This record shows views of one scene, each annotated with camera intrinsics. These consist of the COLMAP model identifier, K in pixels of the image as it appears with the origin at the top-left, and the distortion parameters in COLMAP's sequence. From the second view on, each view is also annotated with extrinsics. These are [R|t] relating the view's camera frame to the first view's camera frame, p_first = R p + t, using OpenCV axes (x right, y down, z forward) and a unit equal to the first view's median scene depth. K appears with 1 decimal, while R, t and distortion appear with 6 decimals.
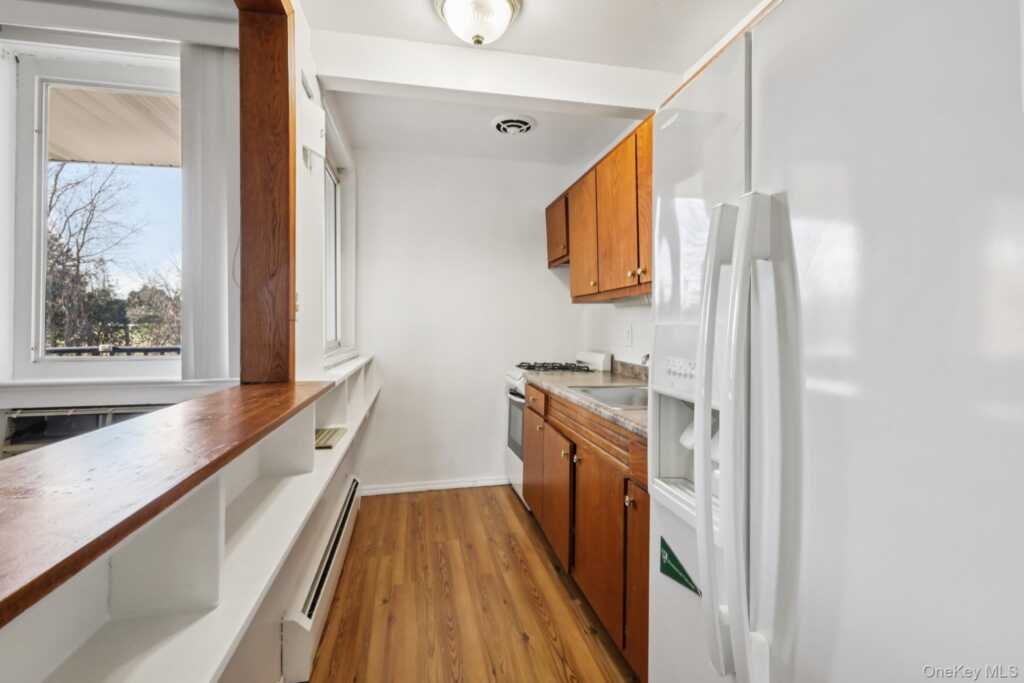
lens RADIAL K [[465.5, 0, 511.9], [0, 465.5, 312.0], [0, 0, 1]] dist [-0.002878, 0.002845]
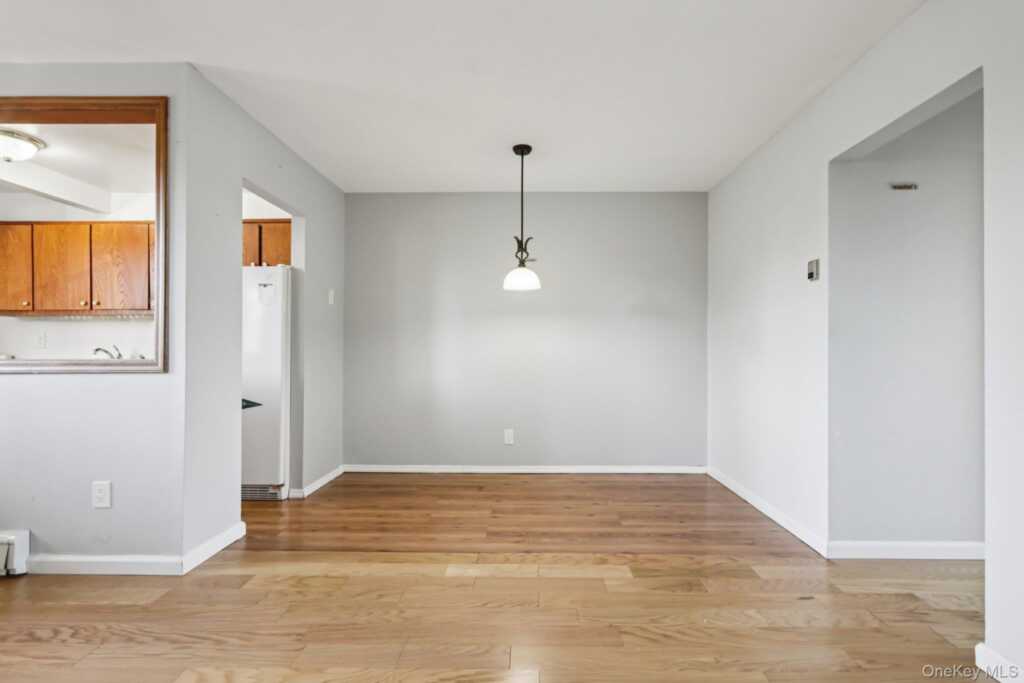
lens RADIAL K [[465.5, 0, 527.1], [0, 465.5, 345.1], [0, 0, 1]] dist [-0.002878, 0.002845]
pose [[0.213825, 0.006838, 0.976848, -0.822971], [-0.031401, 0.999507, -0.000123, 0.017725], [-0.976367, -0.030648, 0.213934, -0.759458]]
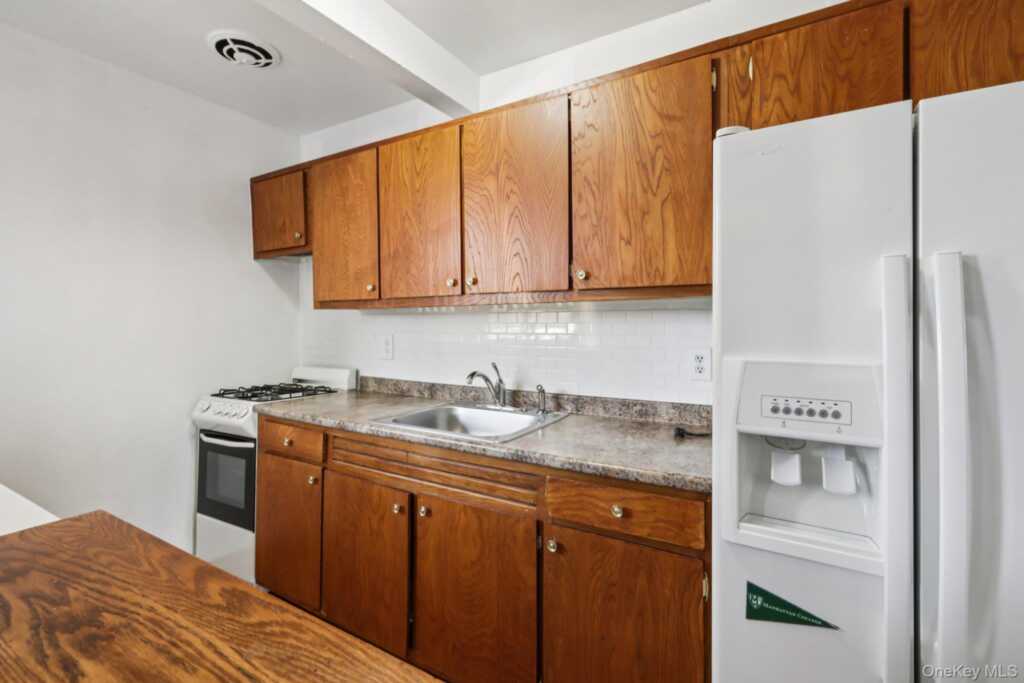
lens RADIAL K [[465.5, 0, 514.3], [0, 465.5, 314.0], [0, 0, 1]] dist [-0.002878, 0.002845]
pose [[0.678399, 0.008675, 0.734642, -0.232844], [-0.018308, 0.999819, 0.005100, -0.021471], [-0.734465, -0.016910, 0.678435, 0.231756]]
